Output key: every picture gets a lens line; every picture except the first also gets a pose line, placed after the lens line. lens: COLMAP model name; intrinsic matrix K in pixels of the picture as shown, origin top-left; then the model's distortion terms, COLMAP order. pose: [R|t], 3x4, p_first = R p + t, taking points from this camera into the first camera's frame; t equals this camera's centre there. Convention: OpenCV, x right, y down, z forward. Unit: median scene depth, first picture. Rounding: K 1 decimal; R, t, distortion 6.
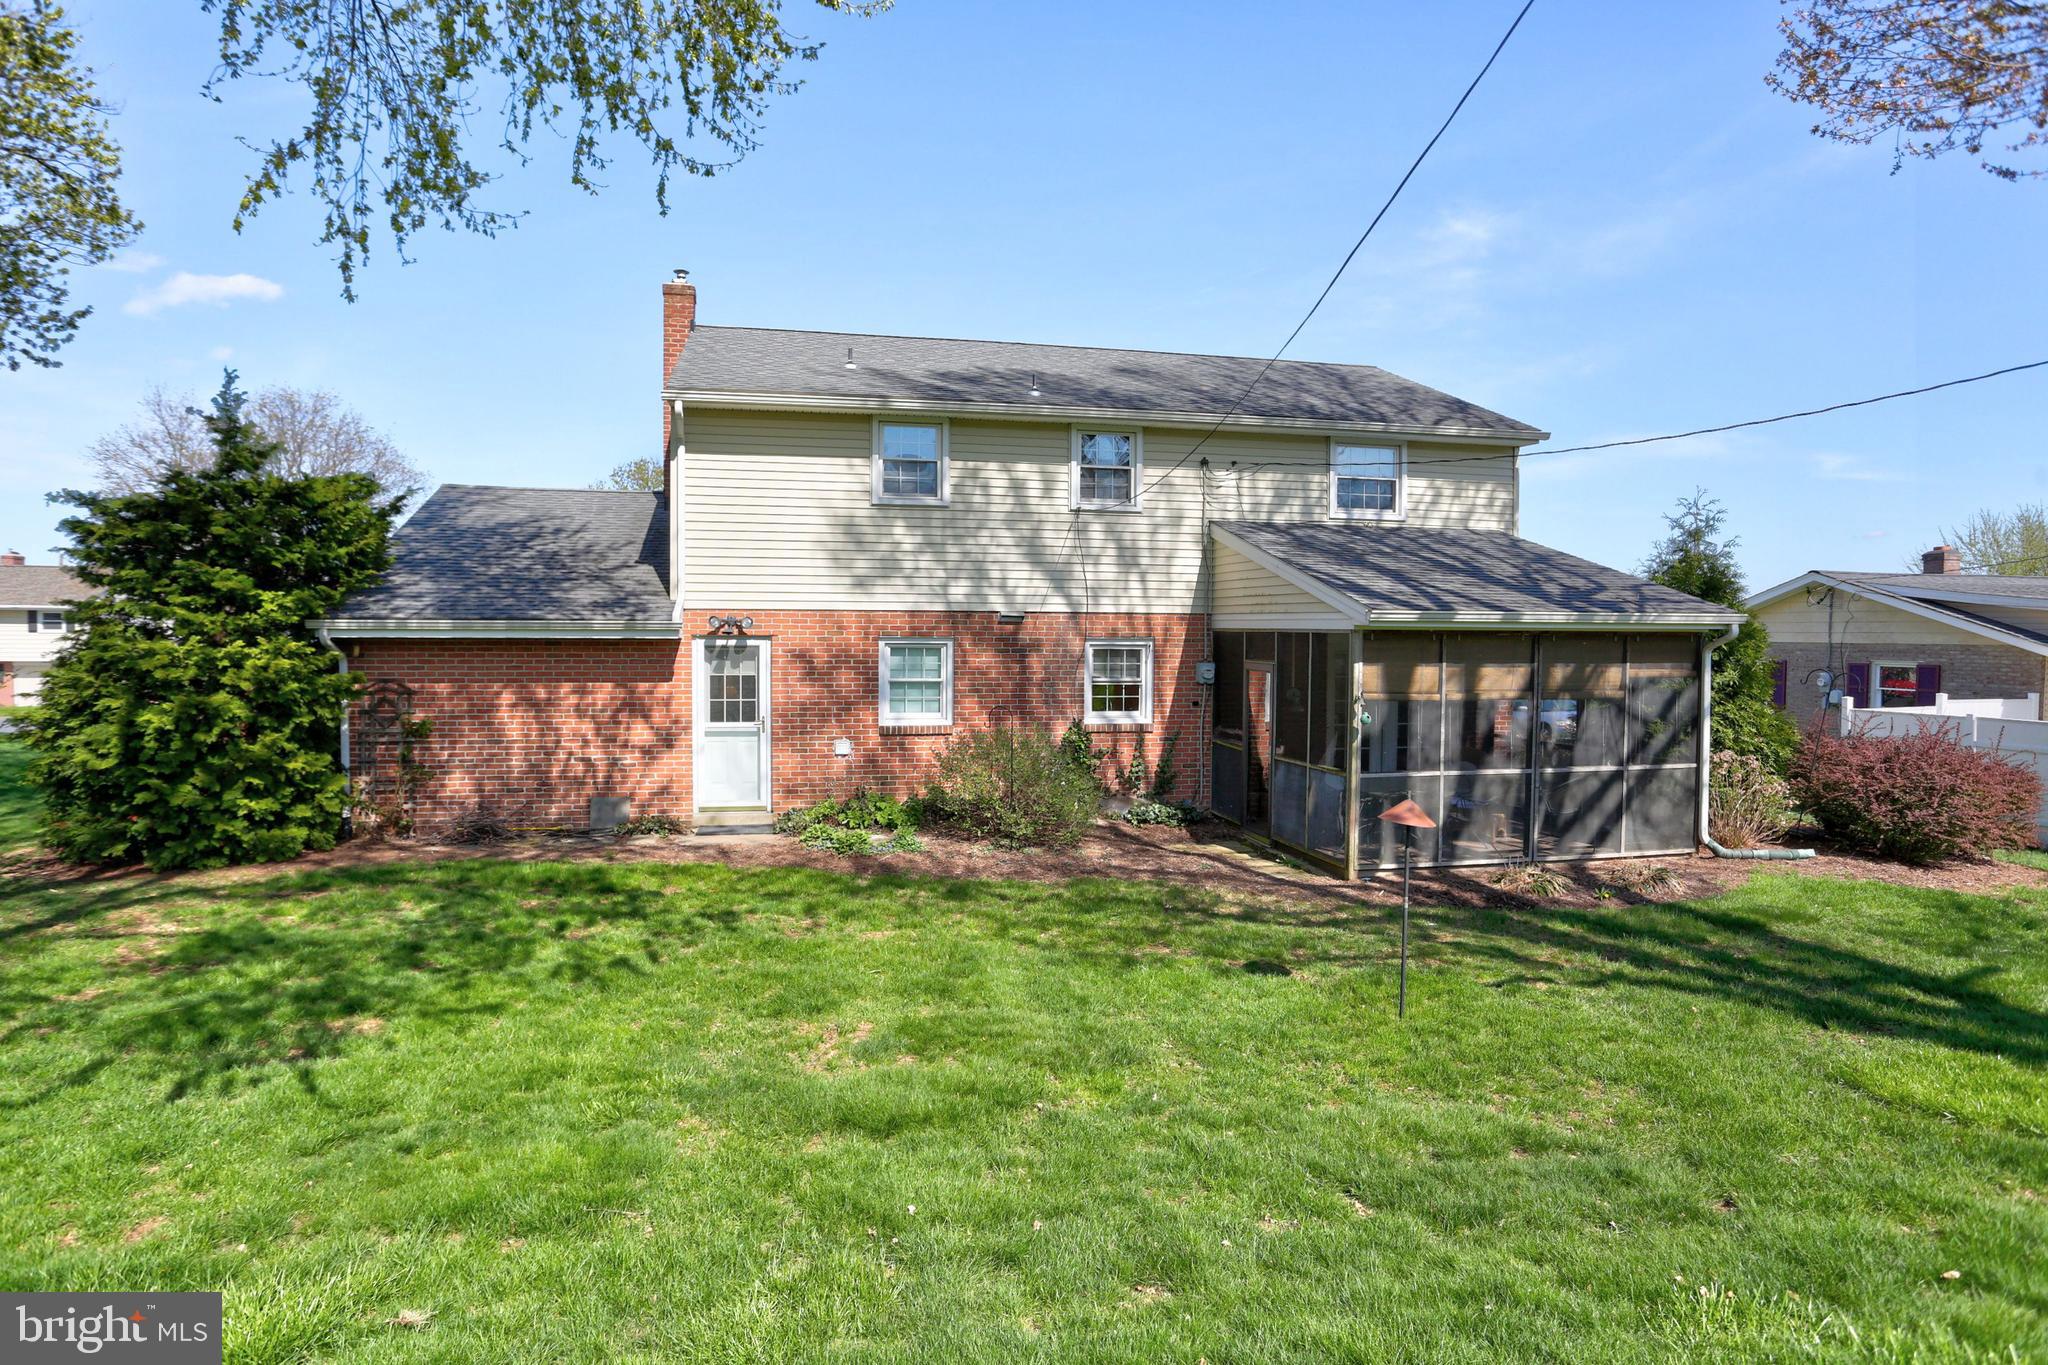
lens RADIAL K [[1145.1, 0, 1024.0], [0, 1145.1, 682.5], [0, 0, 1]] dist [-0.071139, 0.040534]
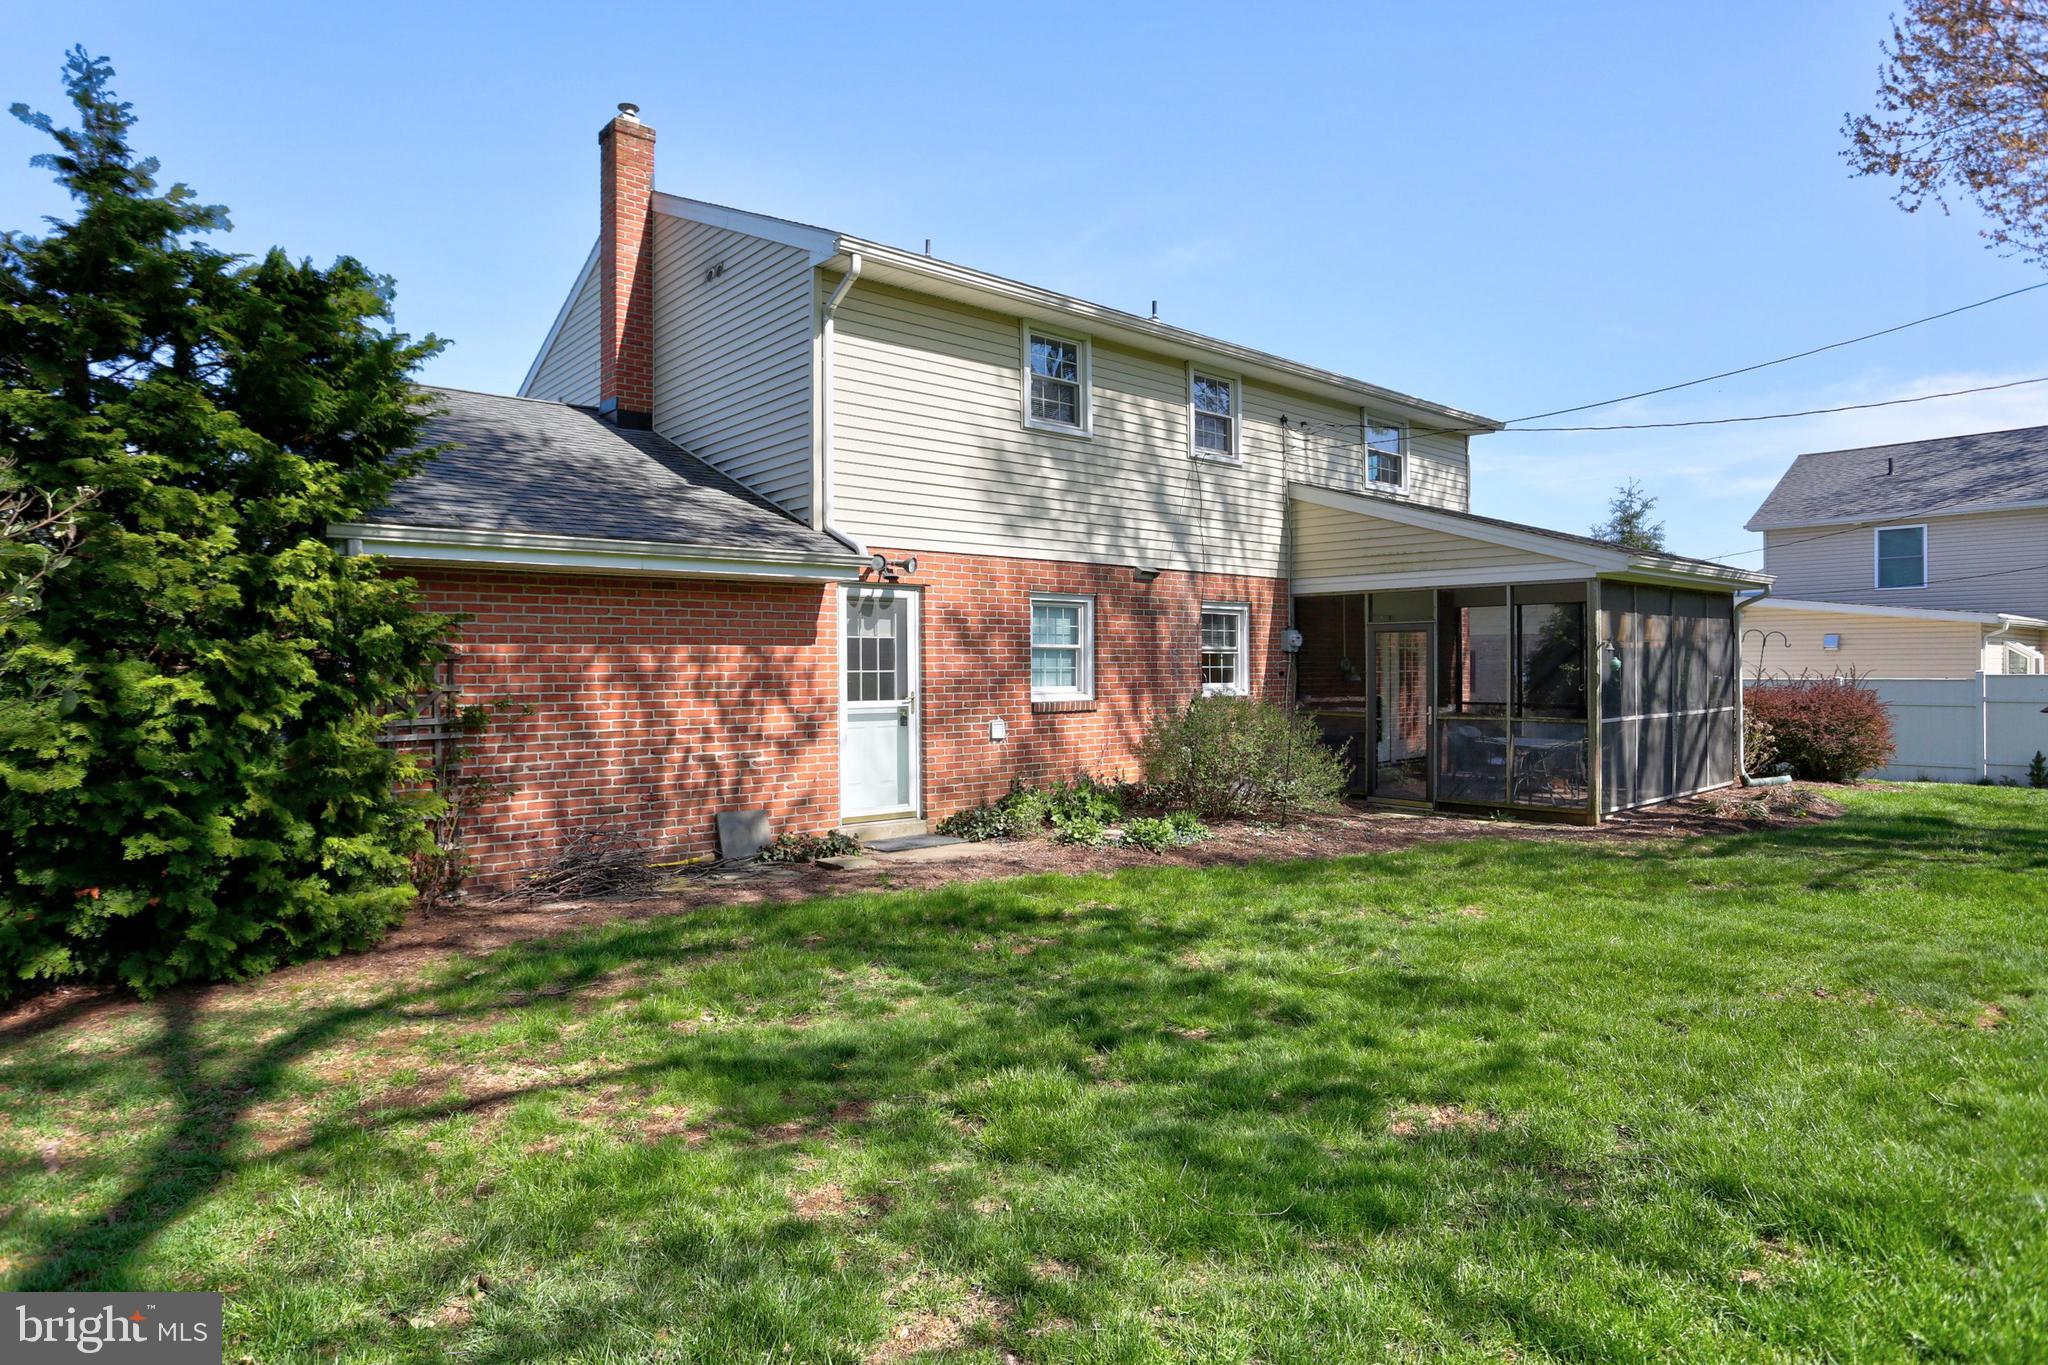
lens RADIAL K [[1164.2, 0, 1024.0], [0, 1164.2, 682.5], [0, 0, 1]] dist [-0.074631, 0.046735]
pose [[0.872384, -0.018825, 0.488459, -0.545149], [0.034588, 0.999131, -0.023267, 0.044007], [-0.487597, 0.037193, 0.872277, 0.295086]]
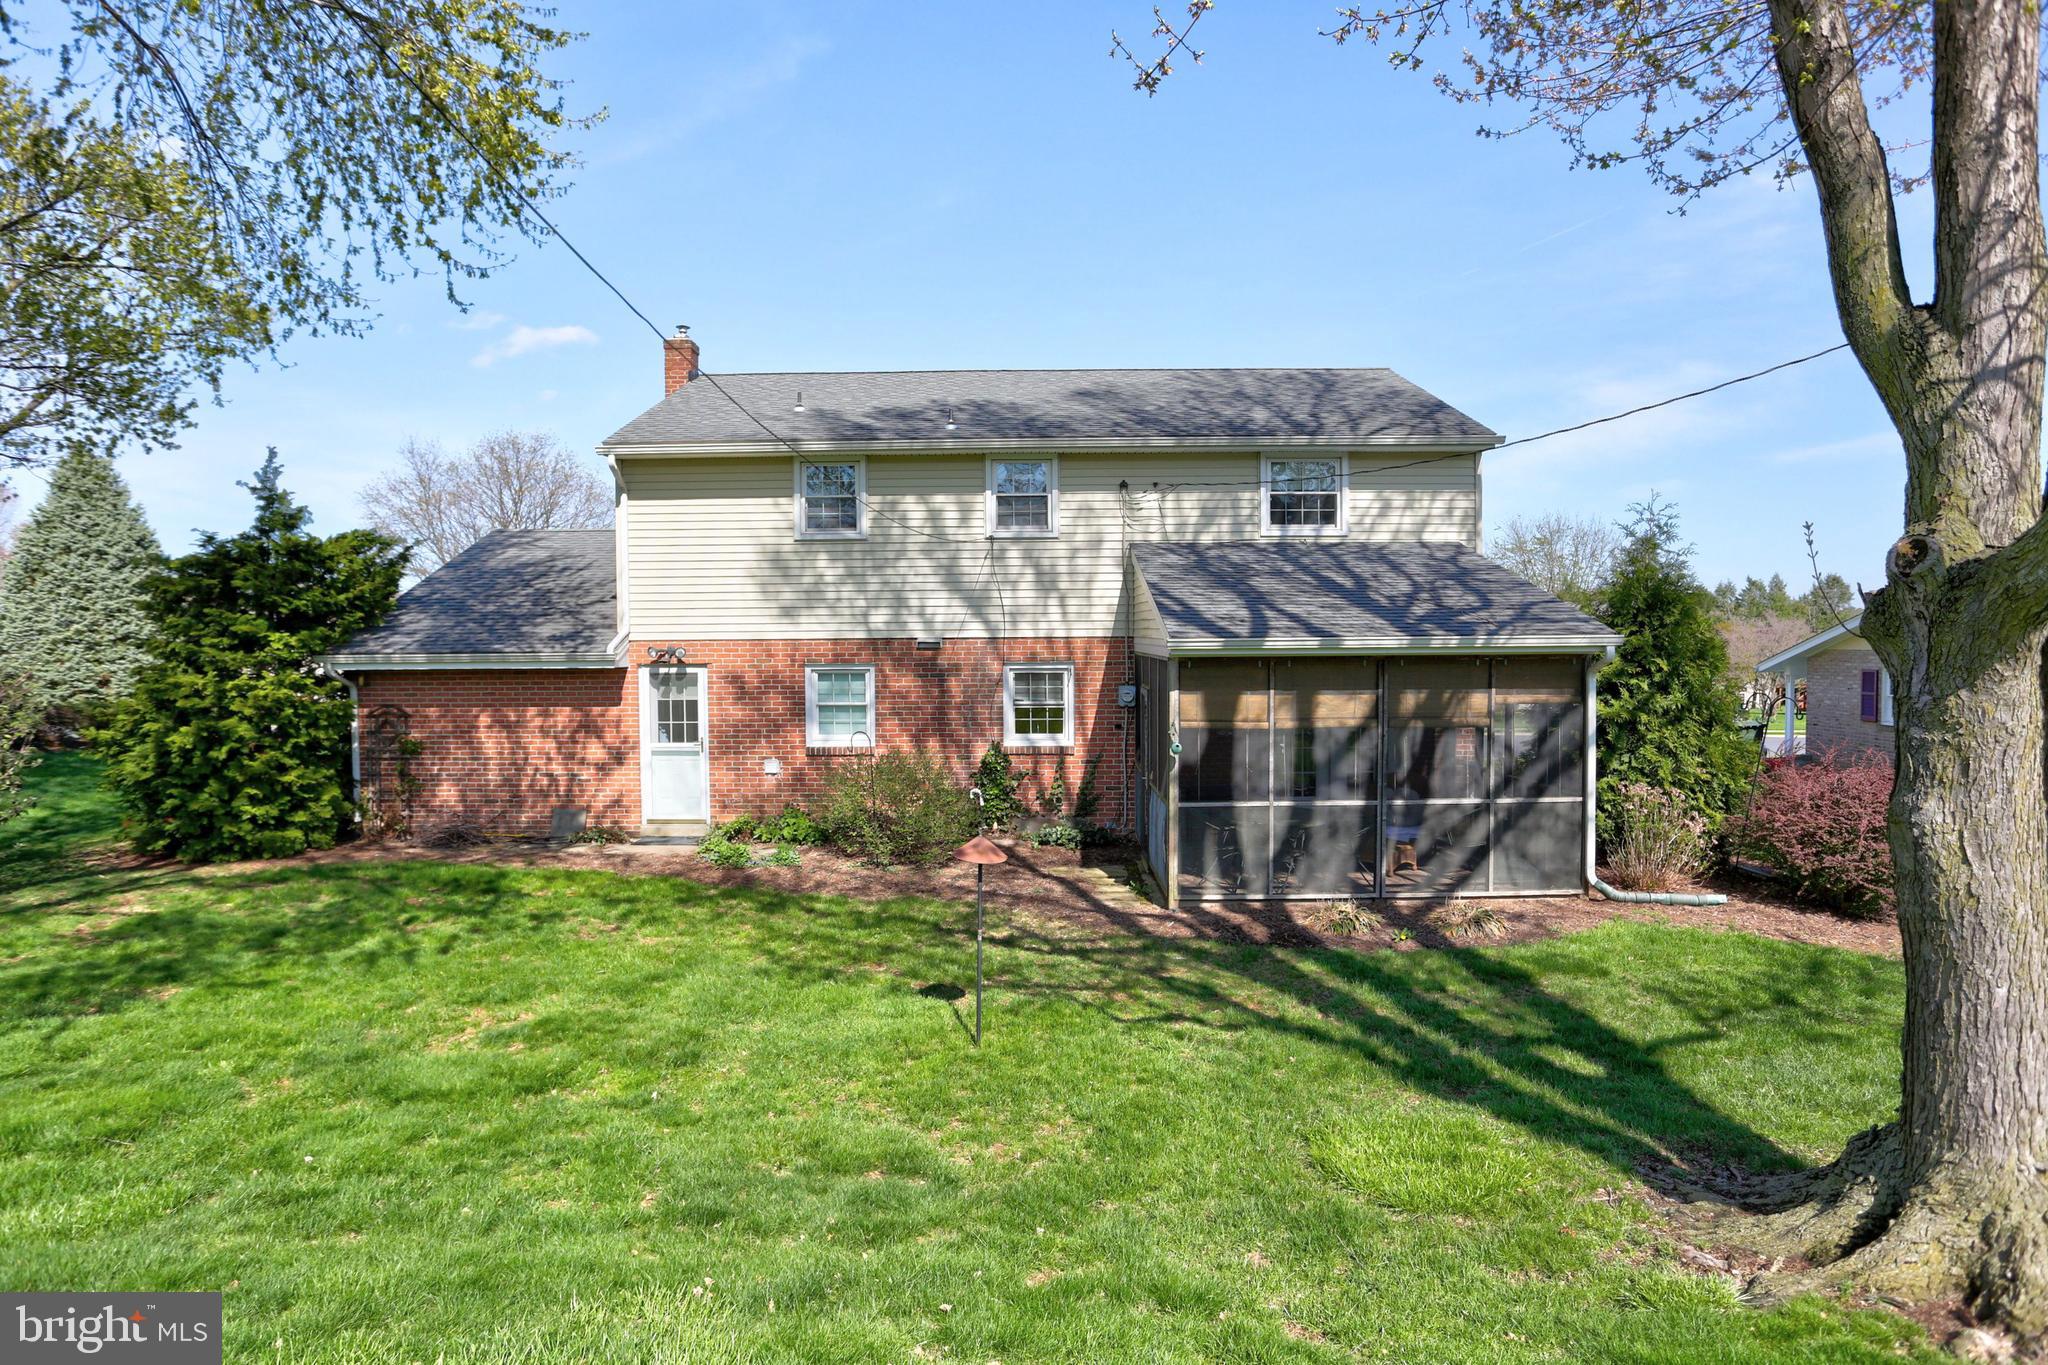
lens RADIAL K [[1164.2, 0, 1024.0], [0, 1164.2, 682.5], [0, 0, 1]] dist [-0.074631, 0.046735]
pose [[0.975149, -0.004656, -0.221503, 0.320889], [0.003479, 0.999978, -0.005703, -0.015584], [0.221525, 0.004790, 0.975143, -0.013094]]
